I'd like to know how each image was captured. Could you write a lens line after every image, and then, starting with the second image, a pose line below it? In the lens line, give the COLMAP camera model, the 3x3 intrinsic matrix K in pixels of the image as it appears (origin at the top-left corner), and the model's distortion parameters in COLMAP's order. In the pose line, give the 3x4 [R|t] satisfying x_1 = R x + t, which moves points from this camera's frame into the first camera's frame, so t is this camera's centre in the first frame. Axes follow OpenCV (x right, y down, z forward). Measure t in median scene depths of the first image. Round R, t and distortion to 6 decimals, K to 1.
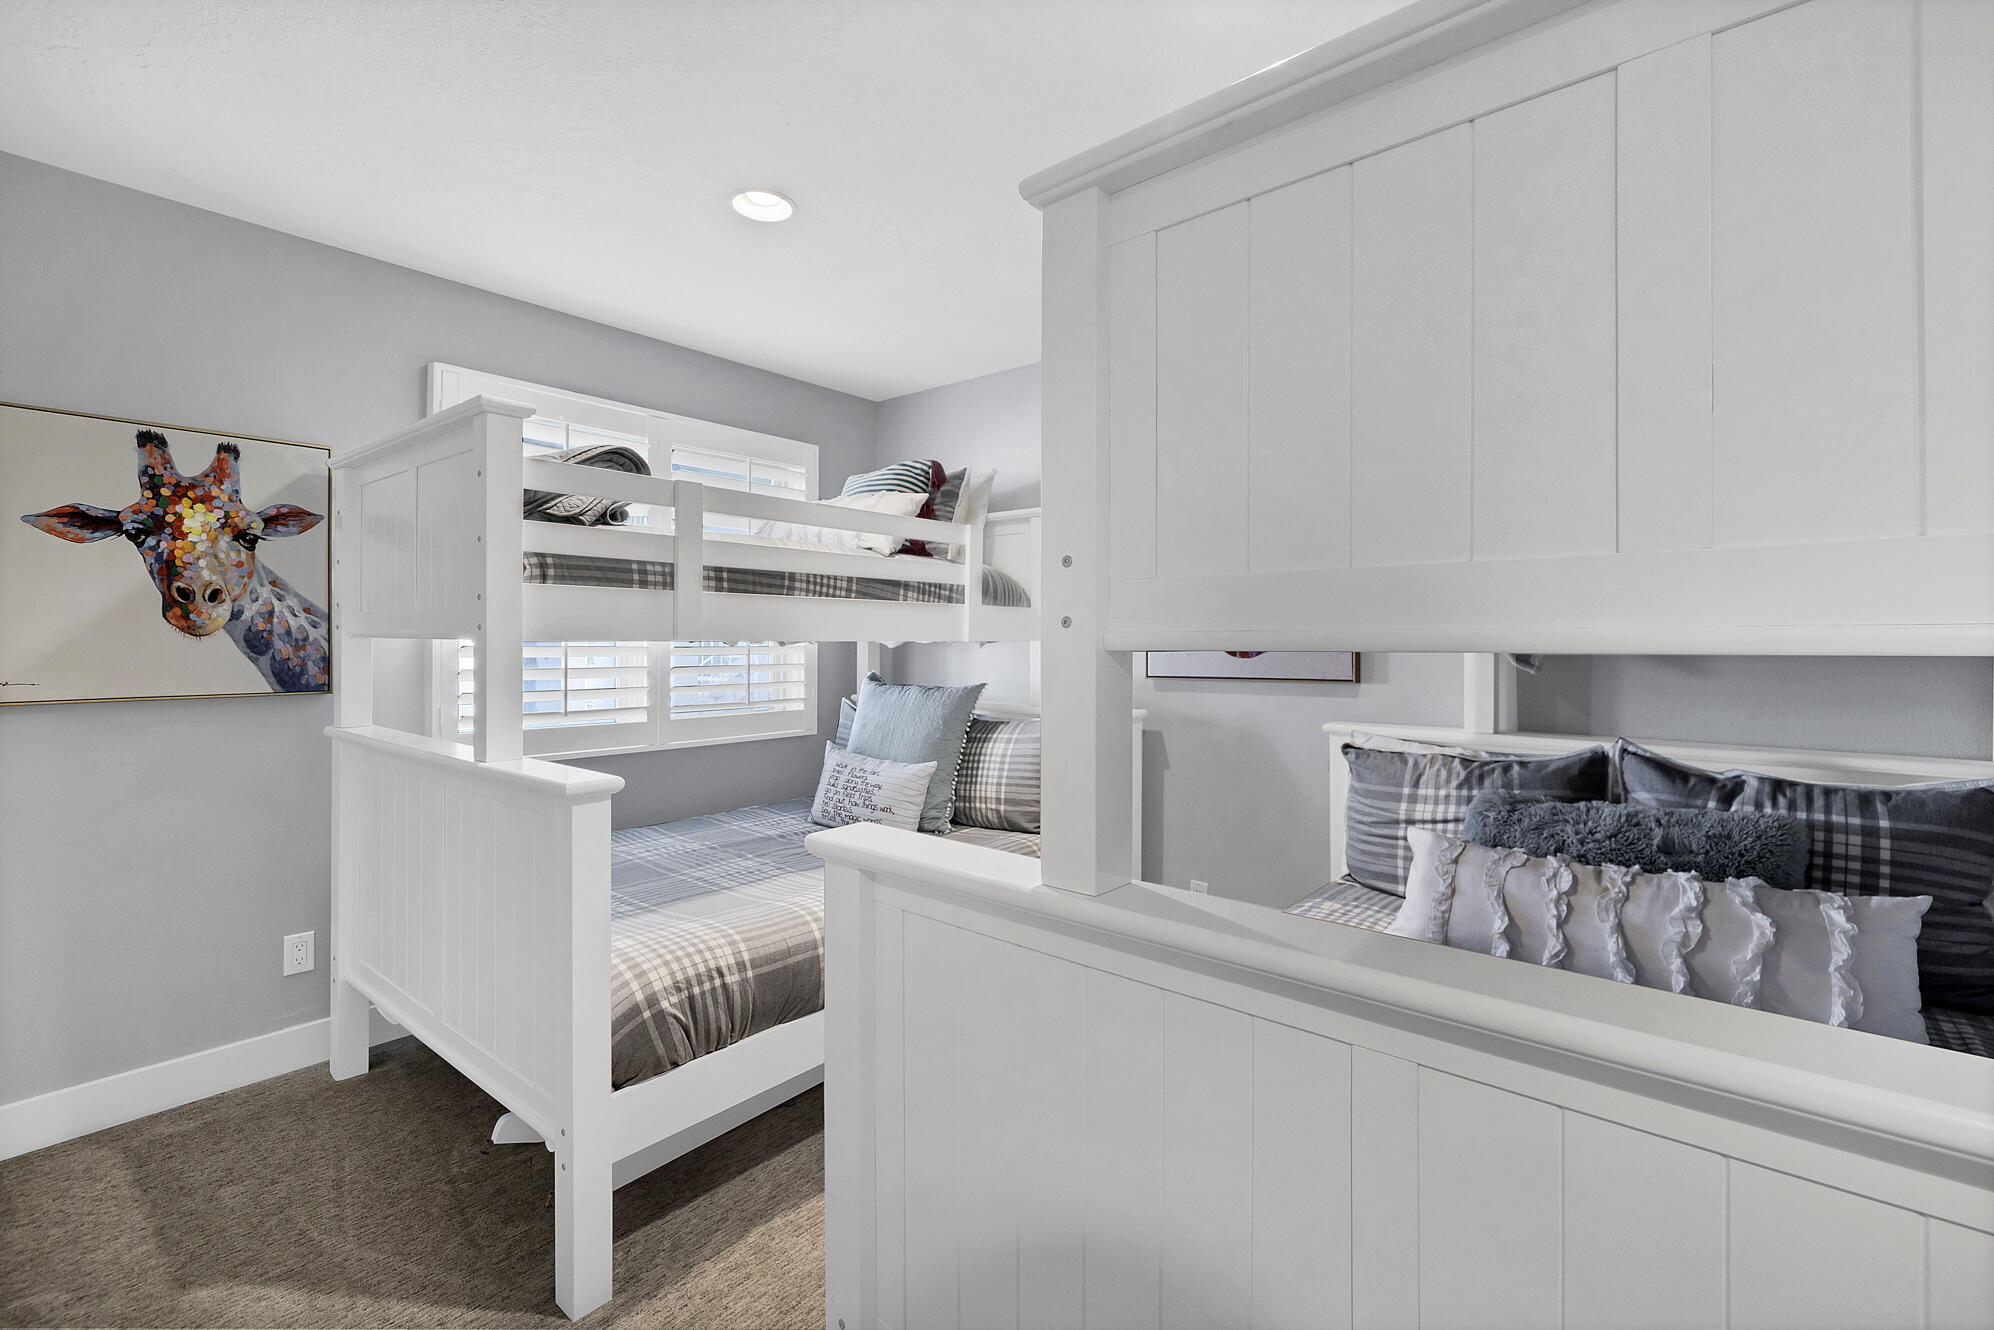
lens RADIAL K [[868.1, 0, 997.9], [0, 868.1, 652.2], [0, 0, 1]] dist [0.001496, 0.000110]
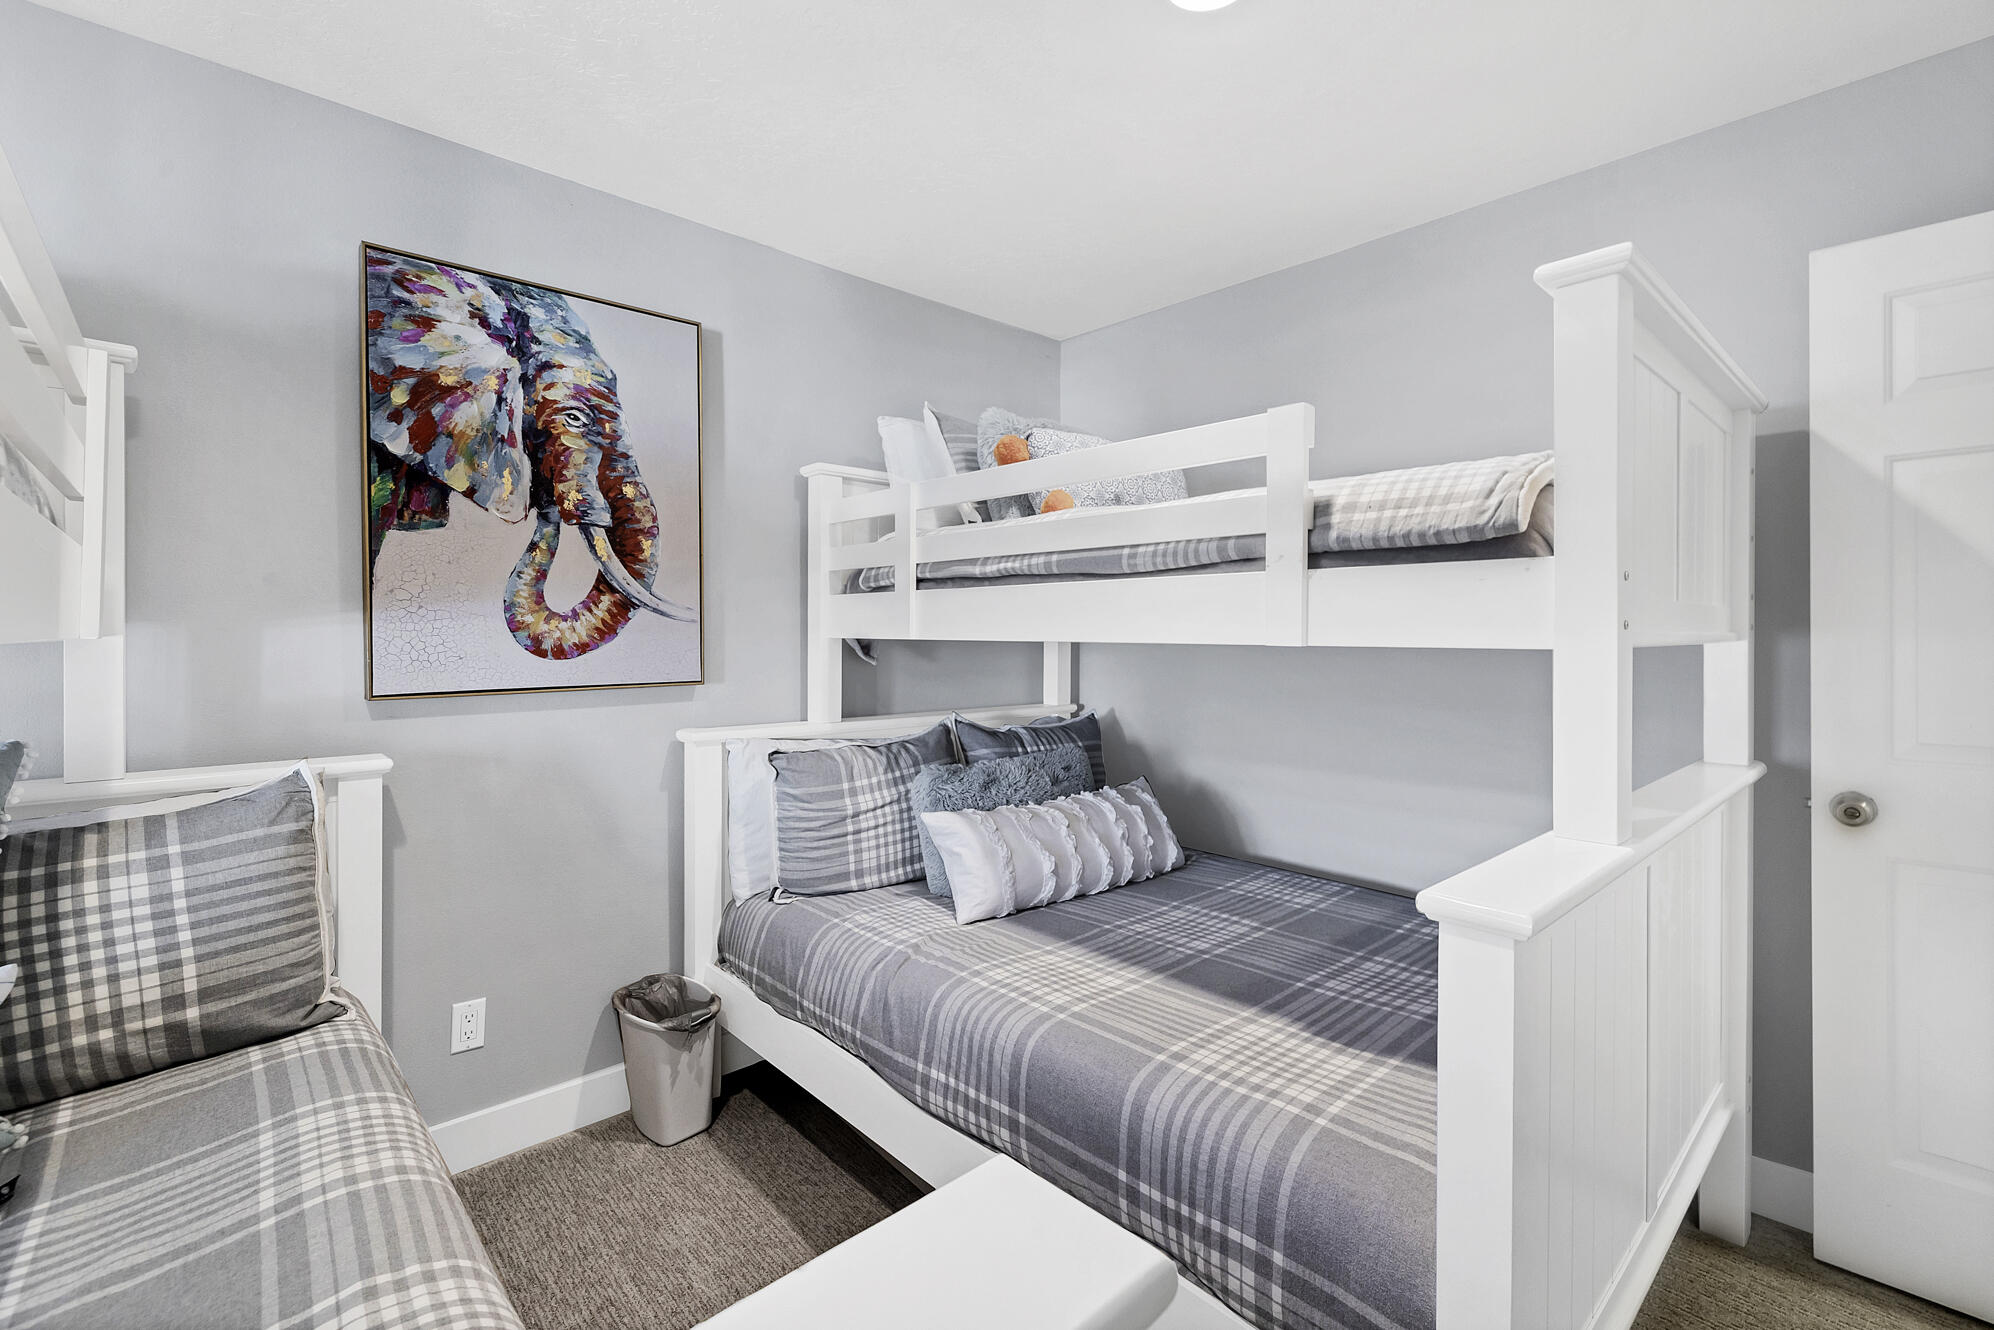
lens RADIAL K [[868.1, 0, 998.2], [0, 868.1, 648.1], [0, 0, 1]] dist [0.001496, 0.000110]
pose [[0.118028, -0.017149, 0.992862, -0.503909], [0.008583, 0.999831, 0.016249, -0.015262], [-0.992973, 0.006604, 0.118155, 0.699563]]
